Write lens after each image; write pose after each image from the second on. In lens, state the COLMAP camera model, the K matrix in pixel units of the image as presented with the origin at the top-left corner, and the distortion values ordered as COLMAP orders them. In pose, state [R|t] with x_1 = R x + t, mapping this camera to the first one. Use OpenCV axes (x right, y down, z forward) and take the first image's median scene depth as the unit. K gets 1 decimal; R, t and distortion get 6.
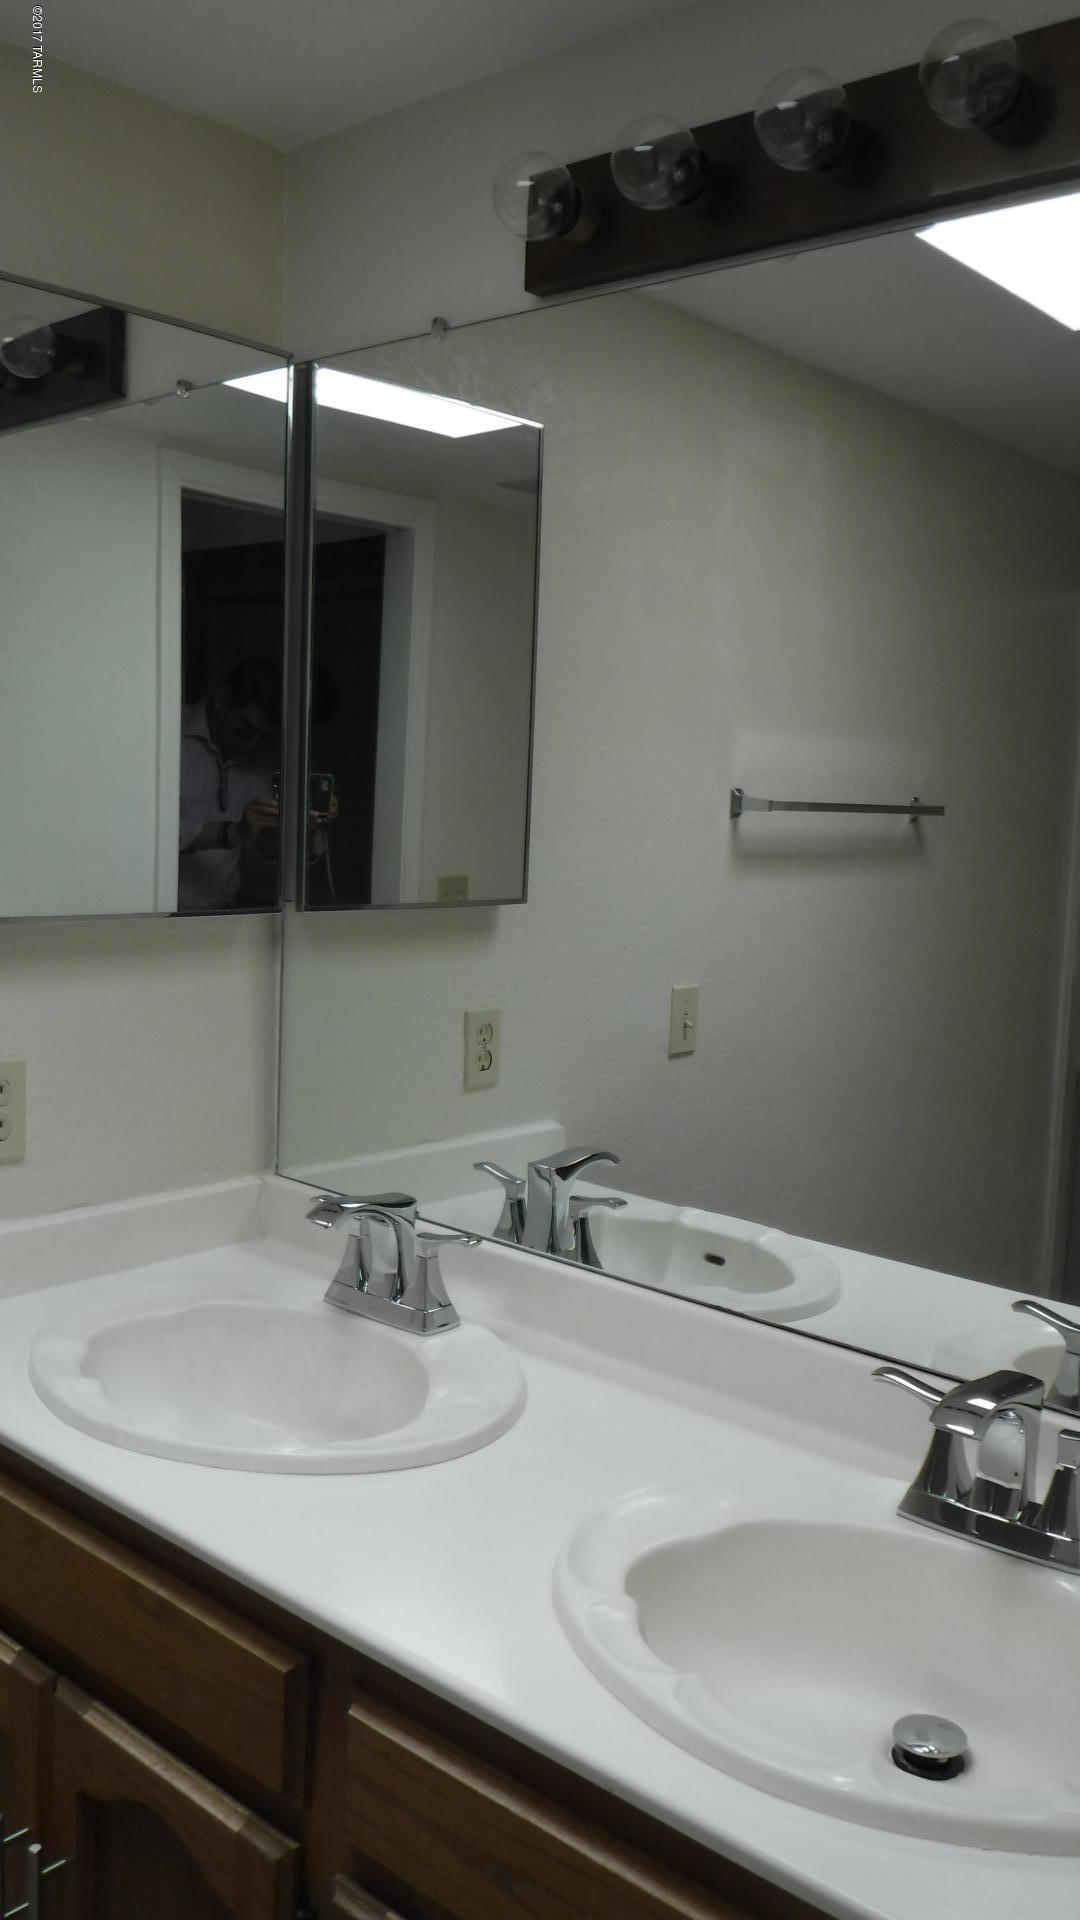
lens RADIAL K [[1640.5, 0, 540.0], [0, 1640.5, 960.0], [0, 0, 1]] dist [-0.073882, 0.007579]
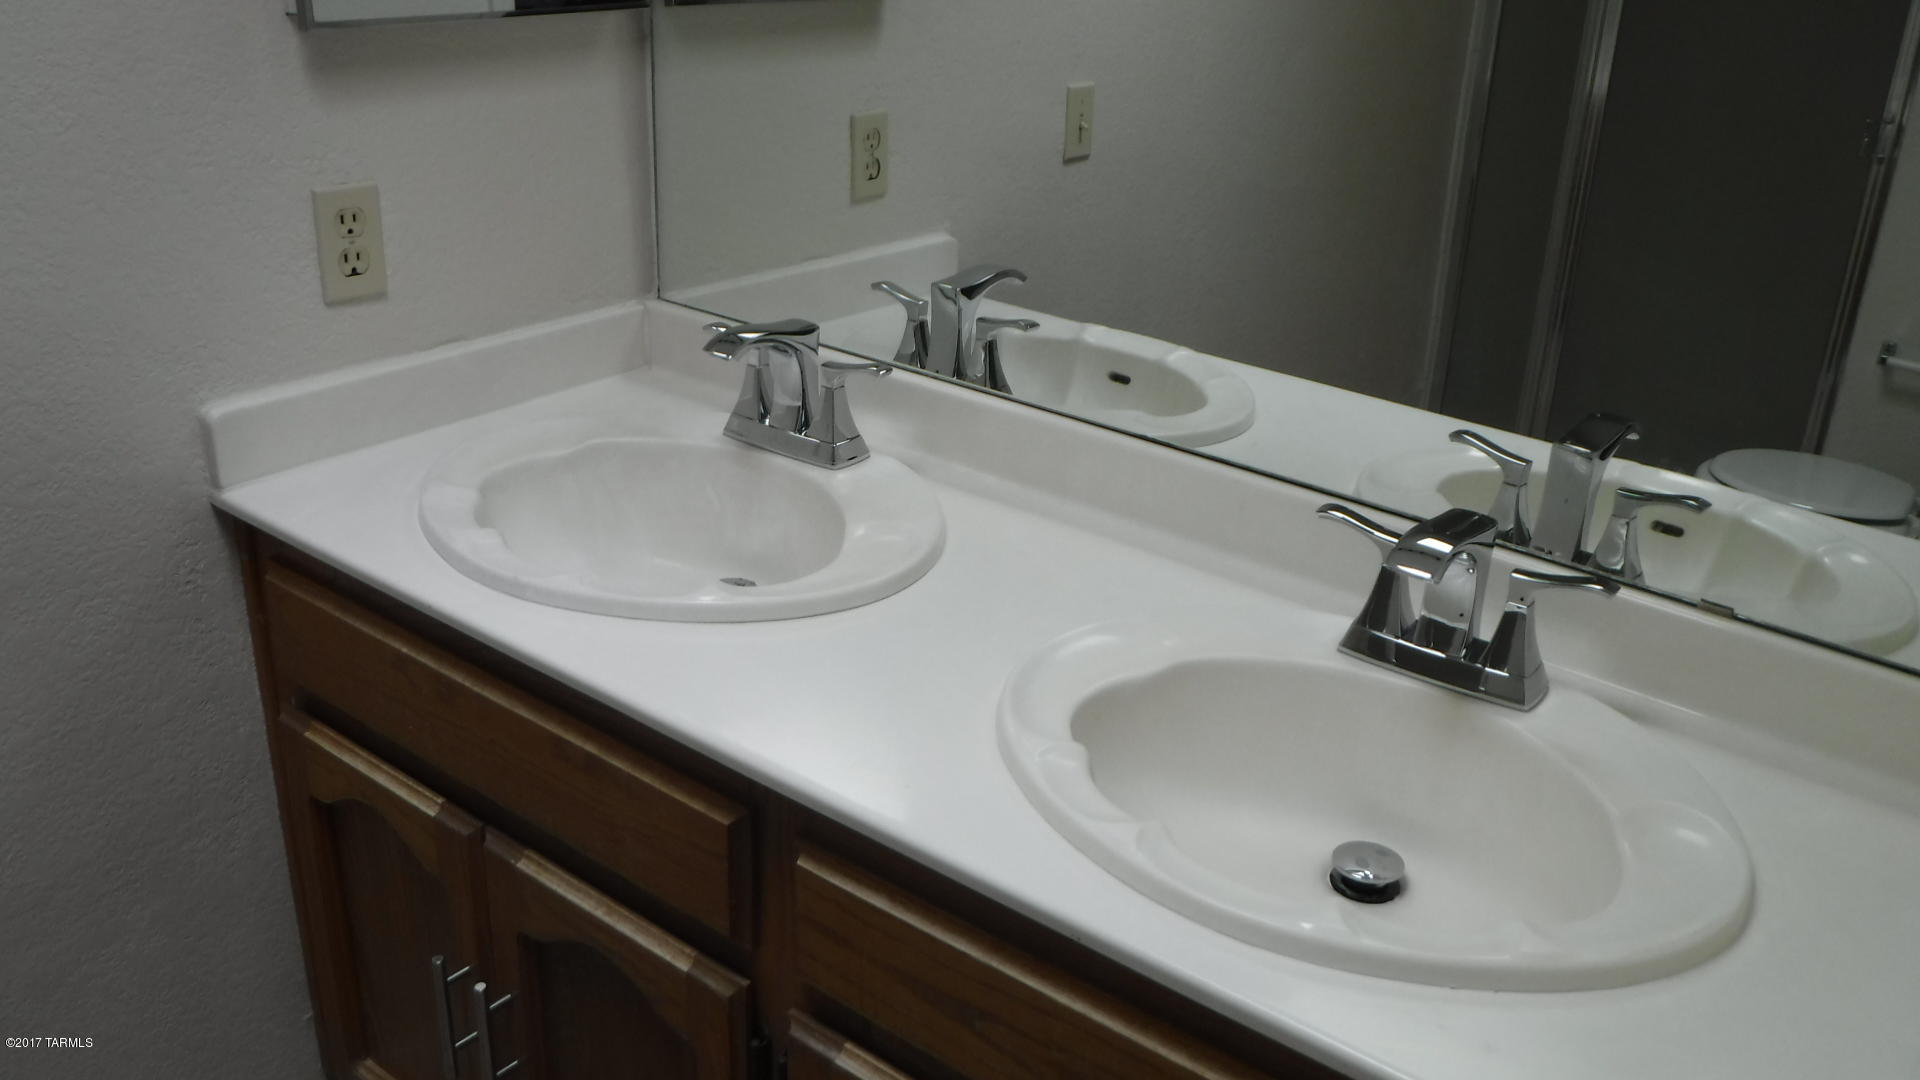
lens RADIAL K [[1592.0, 0, 960.0], [0, 1592.0, 540.0], [0, 0, 1]] dist [-0.117071, 0.054310]
pose [[0.997239, -0.024138, 0.070224, -0.069581], [0.001471, 0.951929, 0.306316, -0.017297], [-0.074242, -0.305367, 0.949336, 0.109947]]
